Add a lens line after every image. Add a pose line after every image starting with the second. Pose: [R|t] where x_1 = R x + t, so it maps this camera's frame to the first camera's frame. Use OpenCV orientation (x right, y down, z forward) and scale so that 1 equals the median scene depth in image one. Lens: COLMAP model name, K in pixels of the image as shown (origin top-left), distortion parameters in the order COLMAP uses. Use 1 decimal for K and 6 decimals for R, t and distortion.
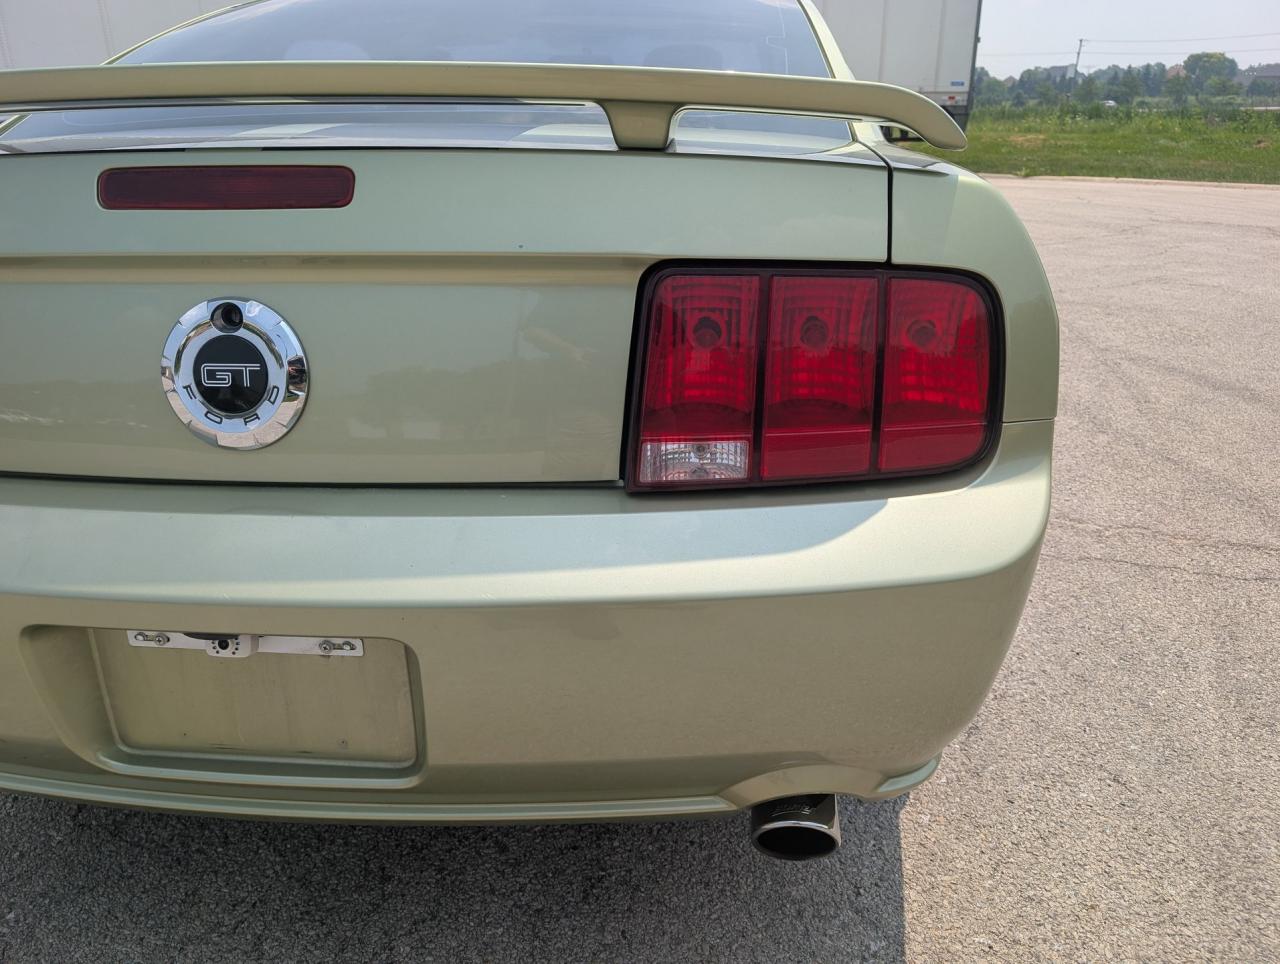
lens RADIAL K [[902.6, 0, 640.0], [0, 902.6, 482.0], [0, 0, 1]] dist [0.003268, -0.001181]
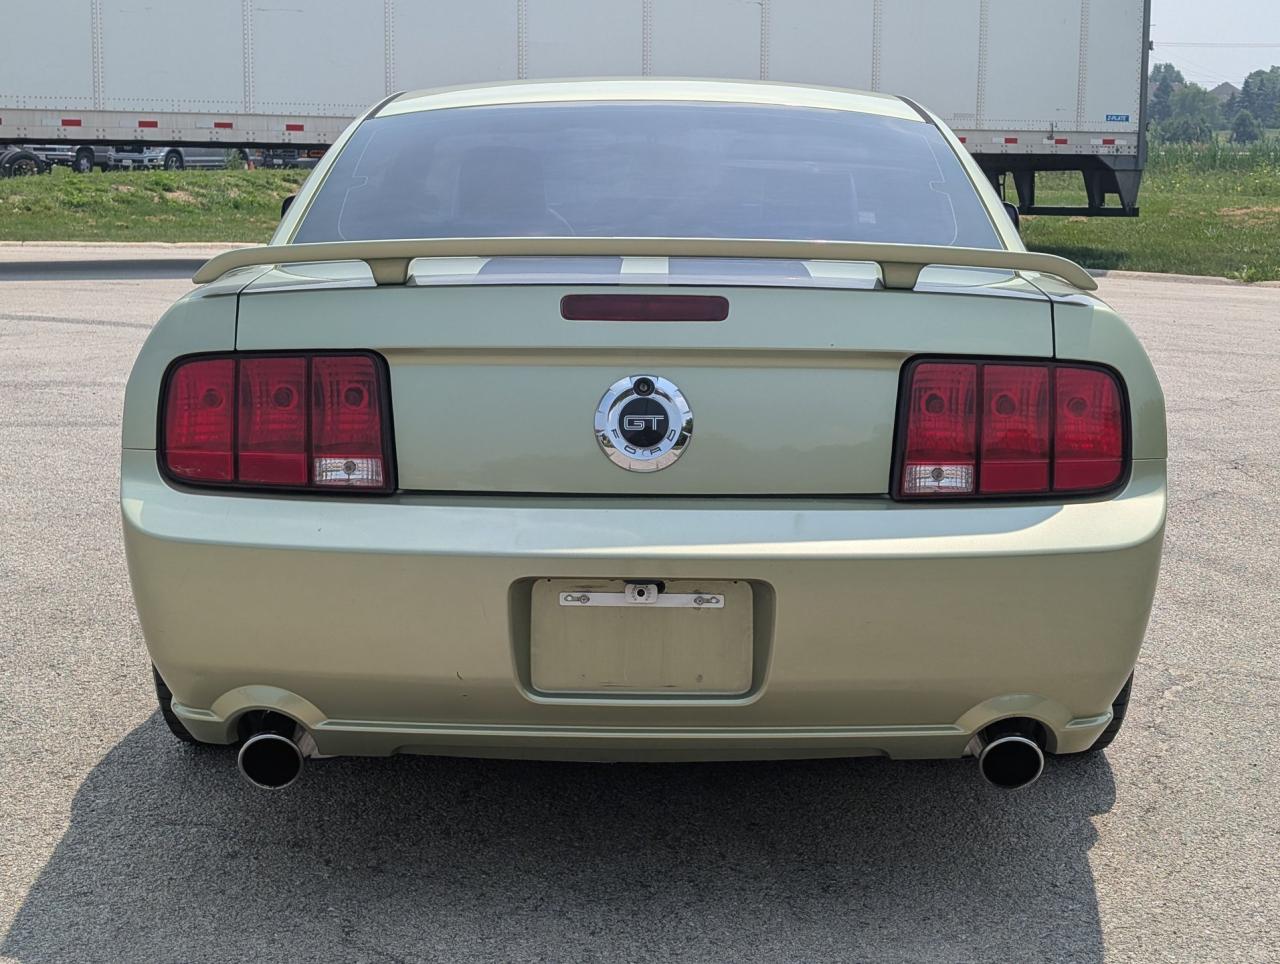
lens RADIAL K [[1995.5, 0, 665.1], [0, 1995.5, 480.3], [0, 0, 1]] dist [0.264880, -1.046014]
pose [[0.995369, 0.007324, 0.095846, -0.724075], [0.013701, 0.976102, -0.216879, 0.706660], [-0.095144, 0.217188, 0.971482, -2.268438]]
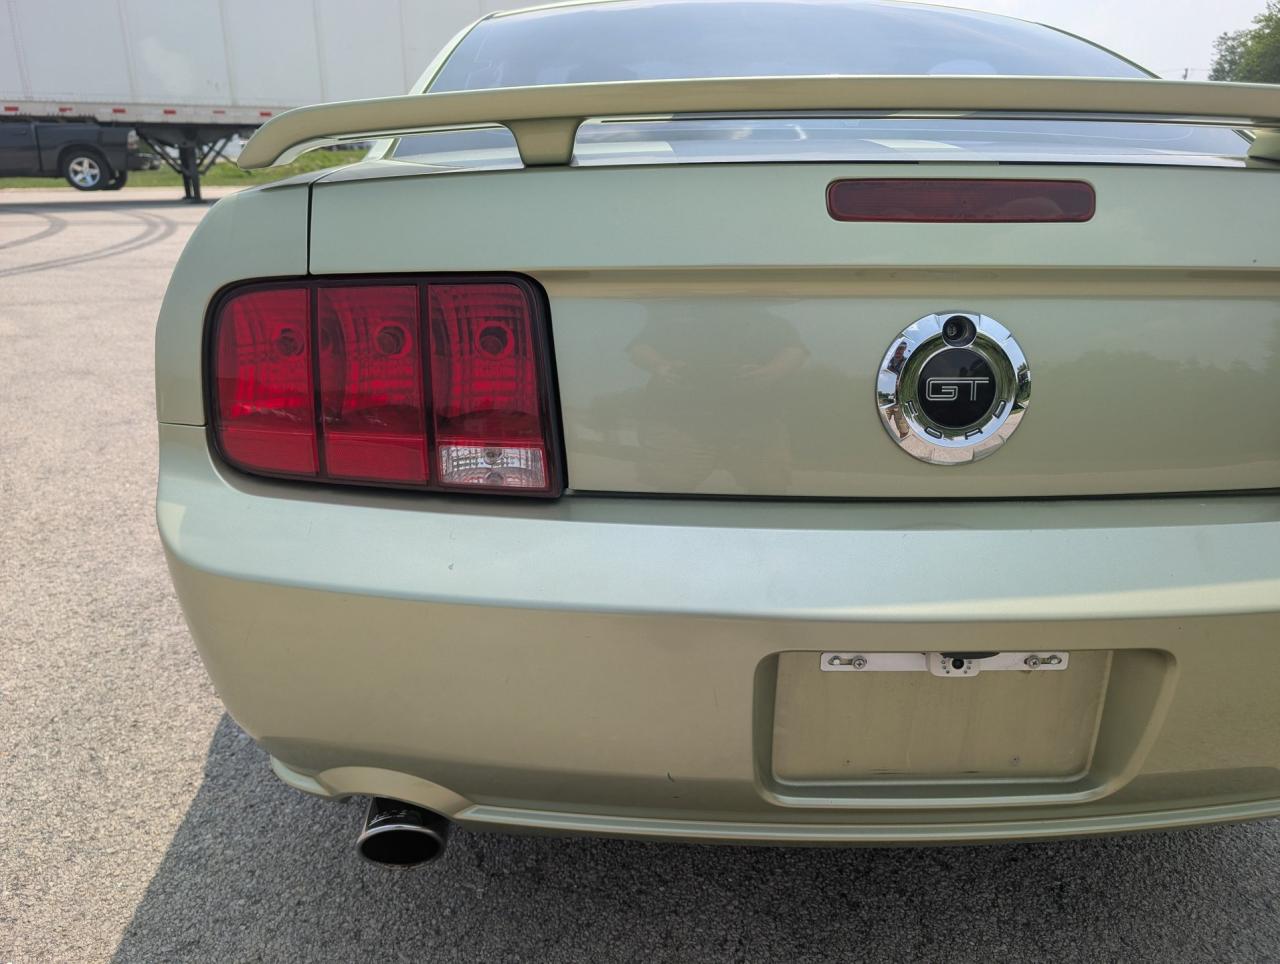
lens RADIAL K [[906.2, 0, 640.0], [0, 906.2, 482.0], [0, 0, 1]] dist [0.005874, 0.000290]
pose [[0.992201, -0.022809, 0.122545, -0.891737], [0.025717, 0.999423, -0.022207, -0.003816], [-0.121968, 0.025185, 0.992214, 0.059960]]
